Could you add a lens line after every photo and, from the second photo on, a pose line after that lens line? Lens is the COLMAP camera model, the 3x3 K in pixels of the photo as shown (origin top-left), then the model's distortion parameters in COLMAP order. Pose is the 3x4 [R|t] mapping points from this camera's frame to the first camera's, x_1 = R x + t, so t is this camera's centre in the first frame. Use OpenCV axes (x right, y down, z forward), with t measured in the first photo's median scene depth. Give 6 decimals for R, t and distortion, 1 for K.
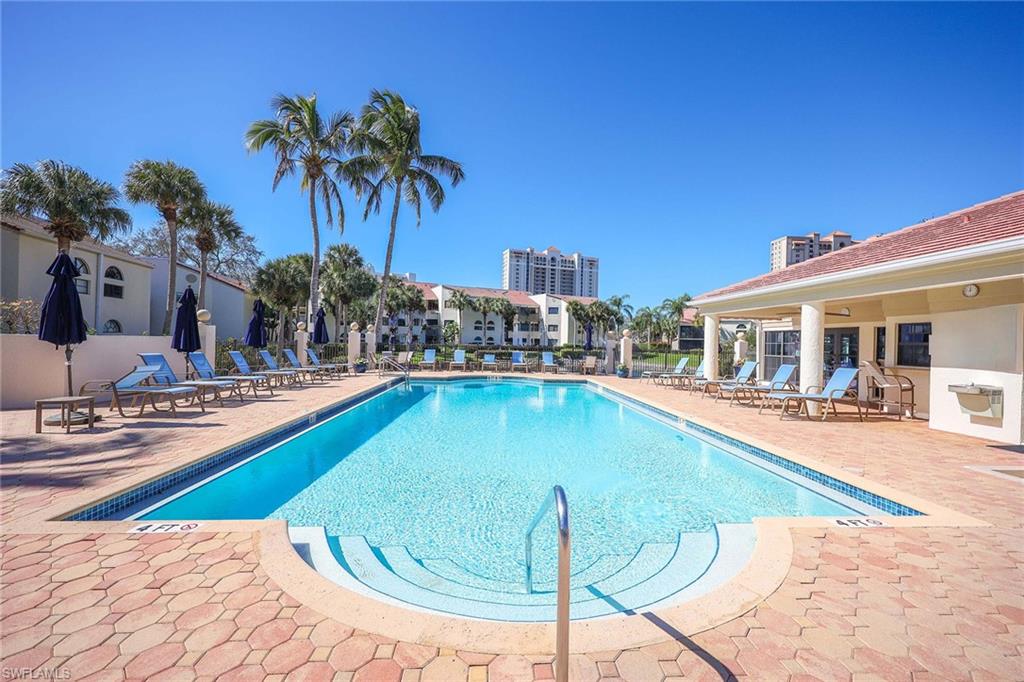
lens RADIAL K [[403.1, 0, 529.2], [0, 403.1, 342.1], [0, 0, 1]] dist [0.001329, 0.000060]
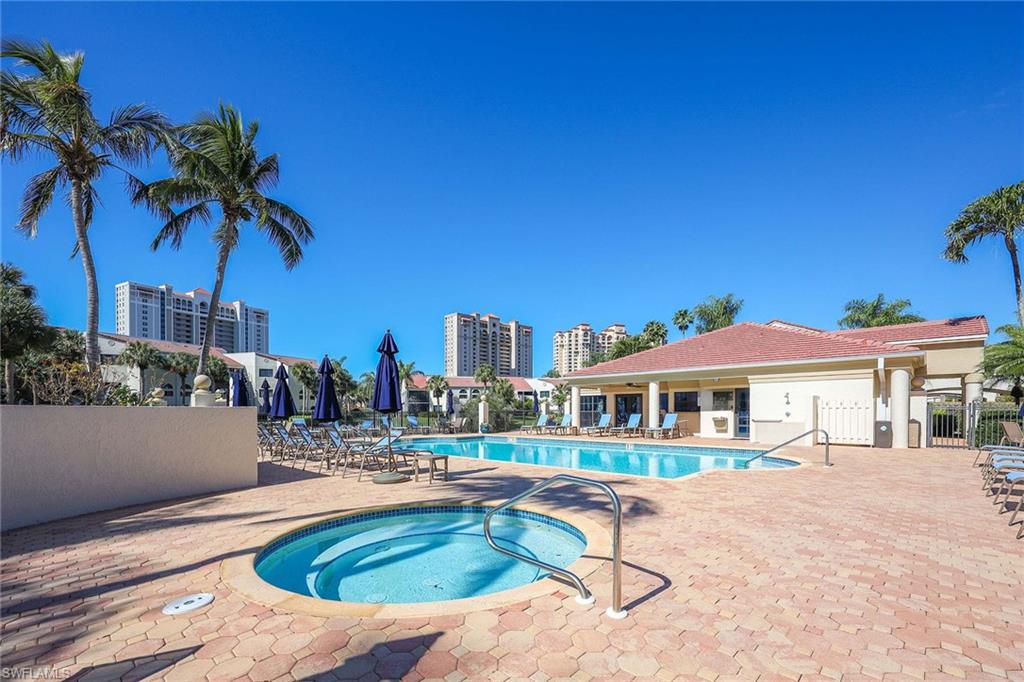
lens RADIAL K [[426.7, 0, 508.3], [0, 426.7, 402.2], [0, 0, 1]] dist [-0.000505, -0.000076]
pose [[0.752705, -0.015692, 0.658171, -0.182328], [0.024227, 0.999699, -0.003873, -0.000915], [-0.657912, 0.018861, 0.752859, -0.013759]]
